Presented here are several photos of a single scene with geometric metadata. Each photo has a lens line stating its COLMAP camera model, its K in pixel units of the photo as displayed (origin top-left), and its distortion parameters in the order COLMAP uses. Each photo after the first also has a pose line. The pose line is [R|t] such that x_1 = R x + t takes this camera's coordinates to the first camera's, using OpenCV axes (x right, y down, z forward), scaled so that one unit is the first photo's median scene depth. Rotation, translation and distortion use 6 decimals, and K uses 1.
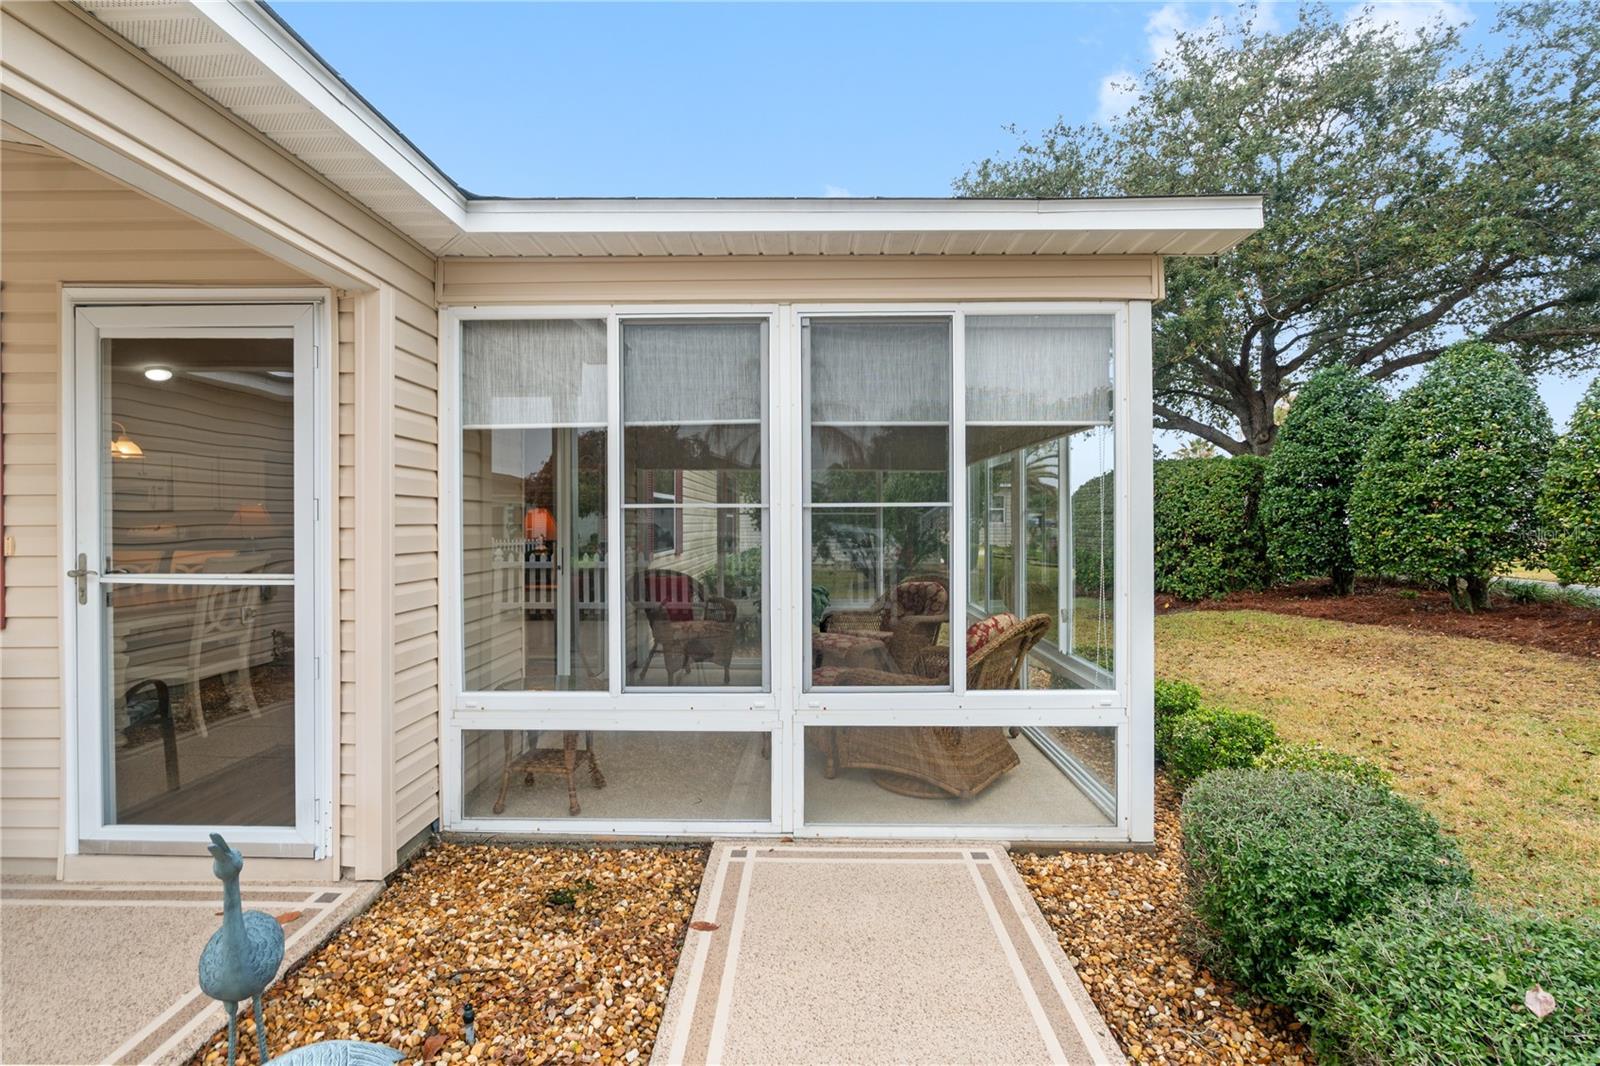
lens RADIAL K [[736.6, 0, 798.7], [0, 736.6, 527.5], [0, 0, 1]] dist [-0.011979, 0.002851]
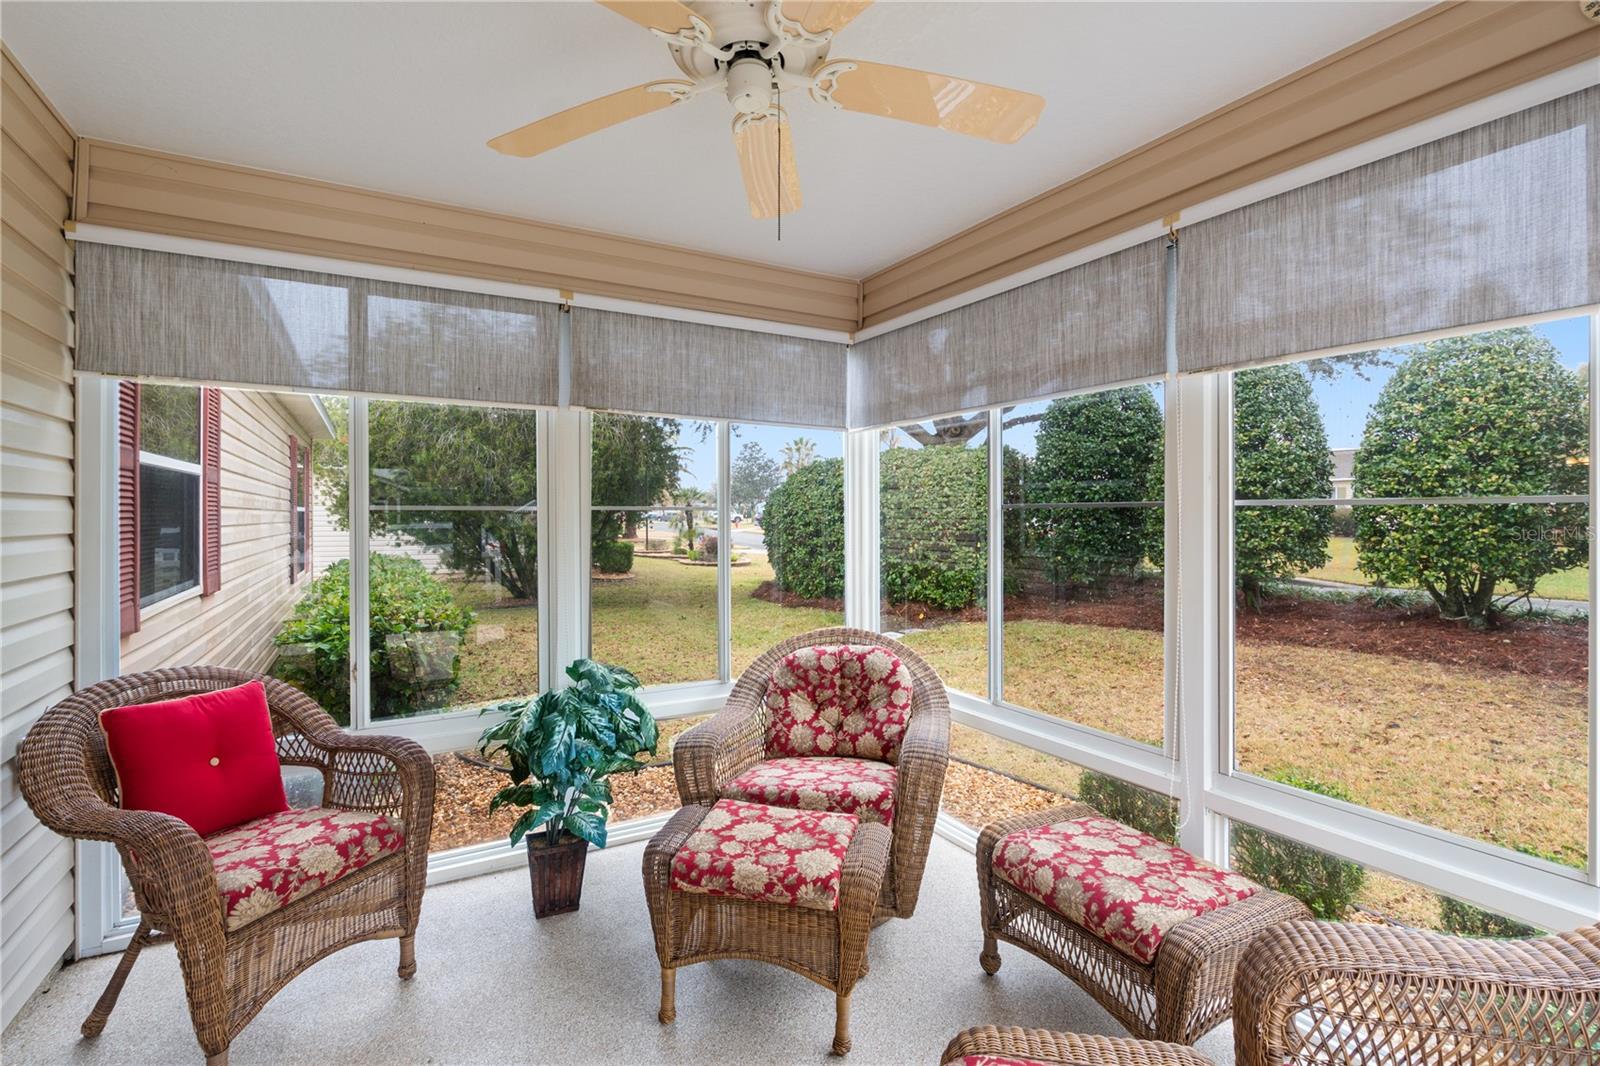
lens RADIAL K [[736.6, 0, 791.5], [0, 736.6, 522.4], [0, 0, 1]] dist [-0.011979, 0.002851]
pose [[0.869054, -0.004413, 0.494698, -0.063679], [0.003783, 0.999990, 0.002276, -0.006353], [-0.494703, -0.000106, 0.869062, 0.363048]]
